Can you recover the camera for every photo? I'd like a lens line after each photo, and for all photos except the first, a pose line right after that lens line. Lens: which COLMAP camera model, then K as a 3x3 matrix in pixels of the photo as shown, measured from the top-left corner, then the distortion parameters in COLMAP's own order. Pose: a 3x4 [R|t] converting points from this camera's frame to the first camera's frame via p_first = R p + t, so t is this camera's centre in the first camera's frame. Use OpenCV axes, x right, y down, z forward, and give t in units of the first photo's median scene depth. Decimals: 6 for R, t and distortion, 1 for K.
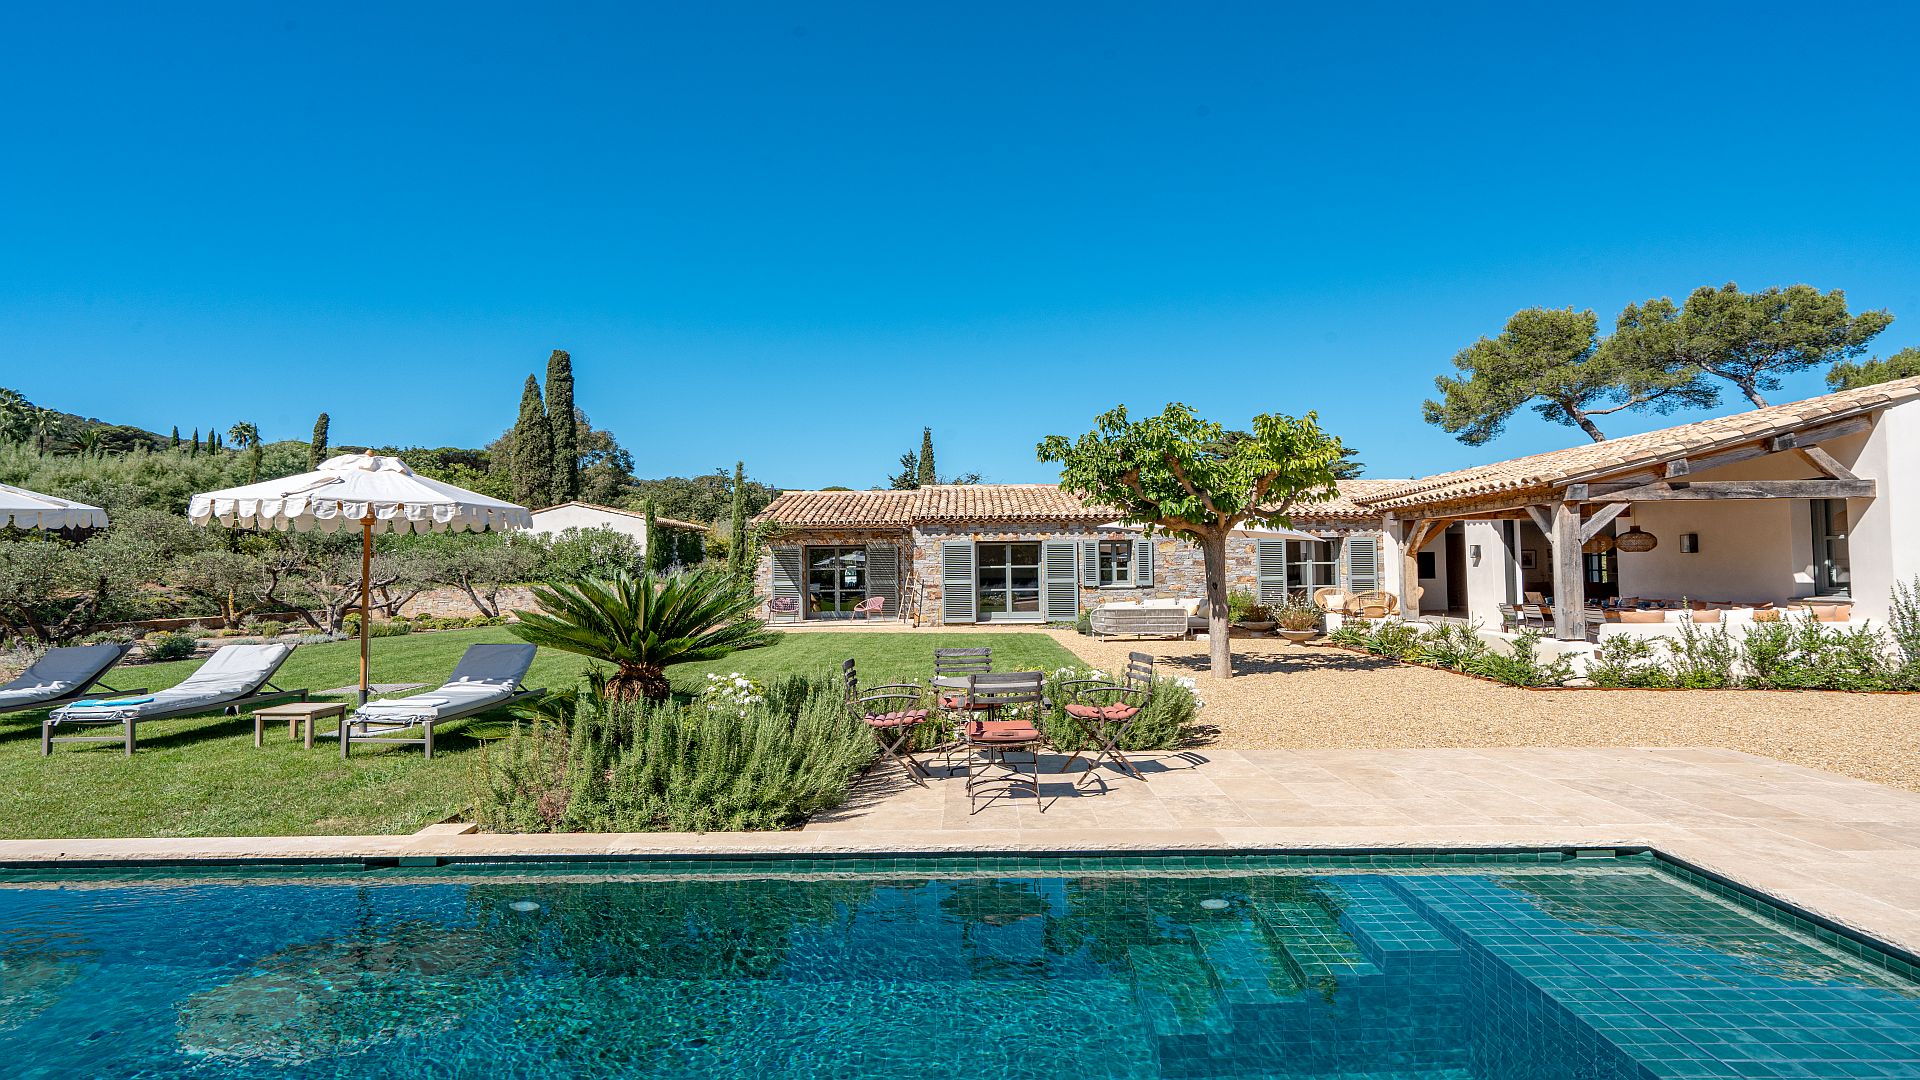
lens RADIAL K [[1034.0, 0, 960.6], [0, 1034.0, 540.4], [0, 0, 1]] dist [-0.004089, -0.000870]
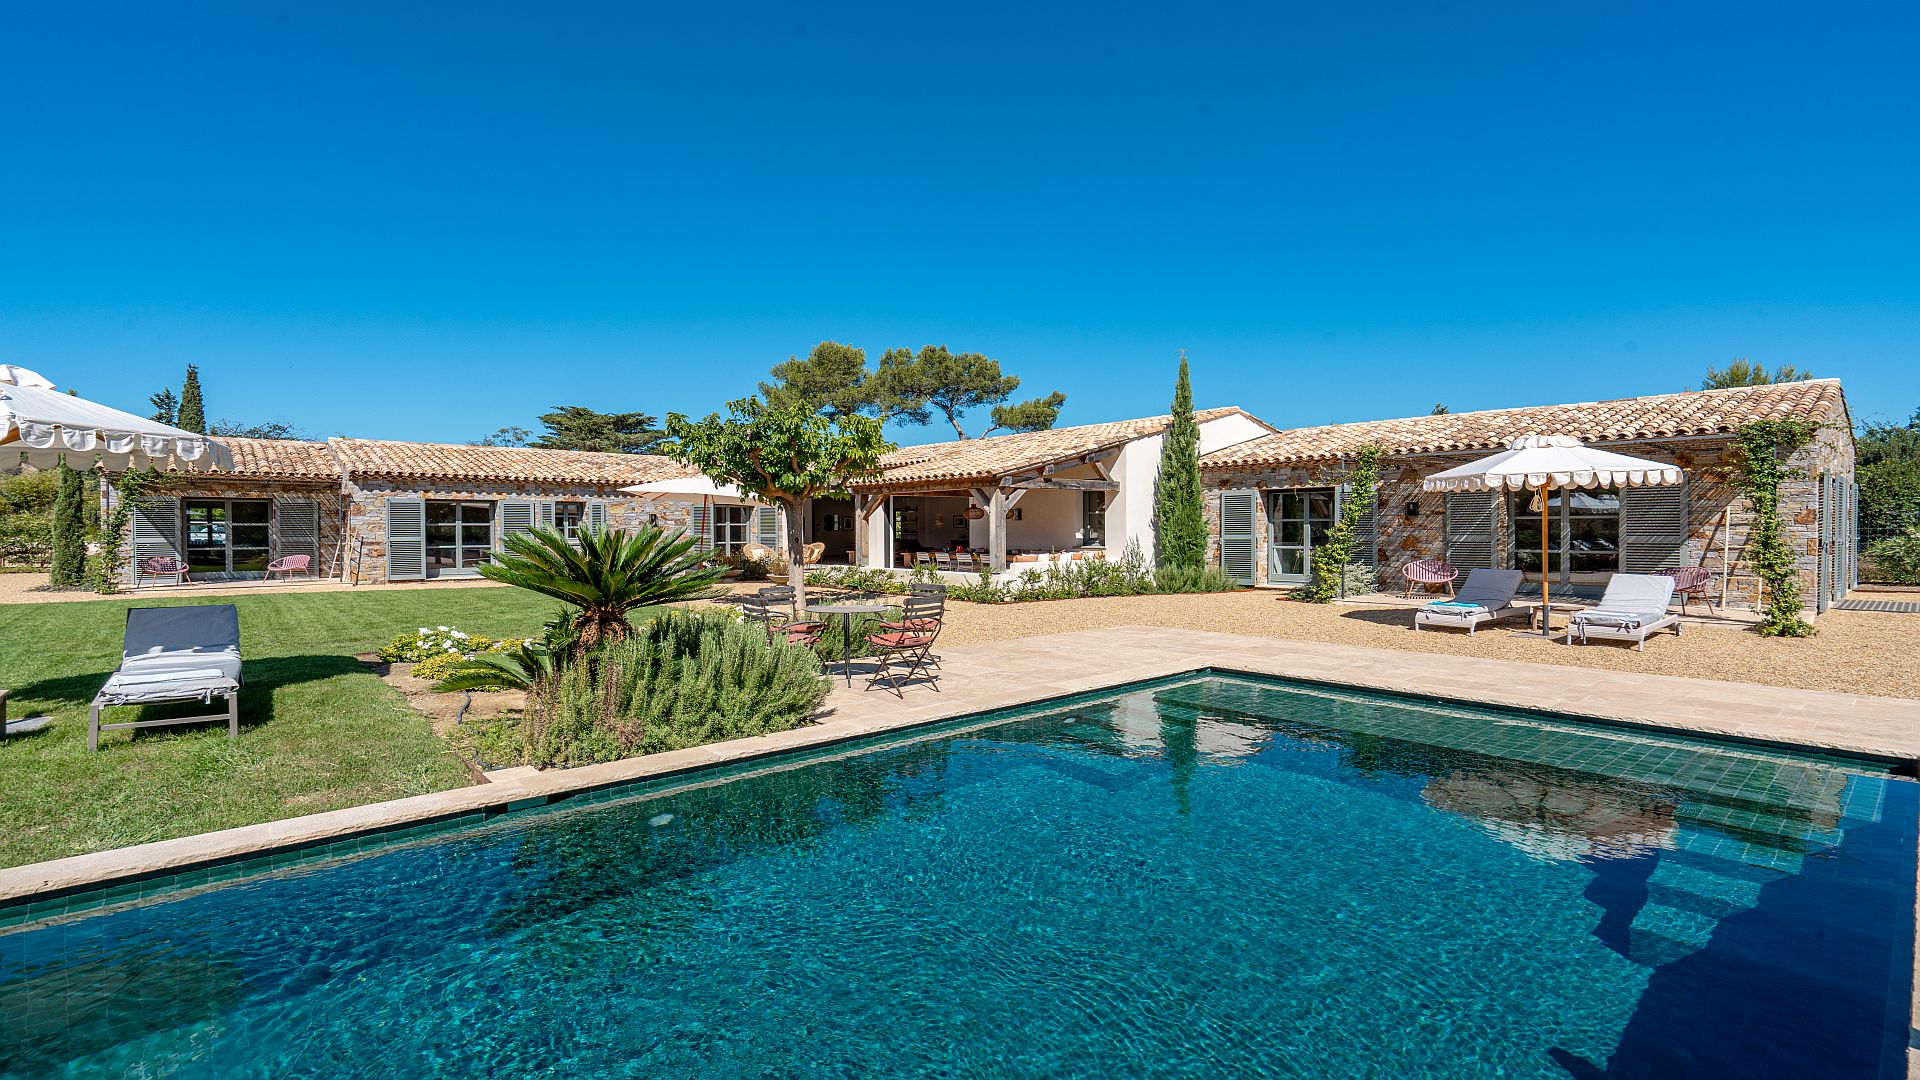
lens RADIAL K [[874.8, 0, 963.0], [0, 874.8, 536.0], [0, 0, 1]] dist [-0.001186, 0.000369]
pose [[0.736710, 0.002865, 0.676203, -0.175619], [-0.025553, 0.999395, 0.023606, 0.003695], [-0.675726, -0.034670, 0.736337, 0.018859]]
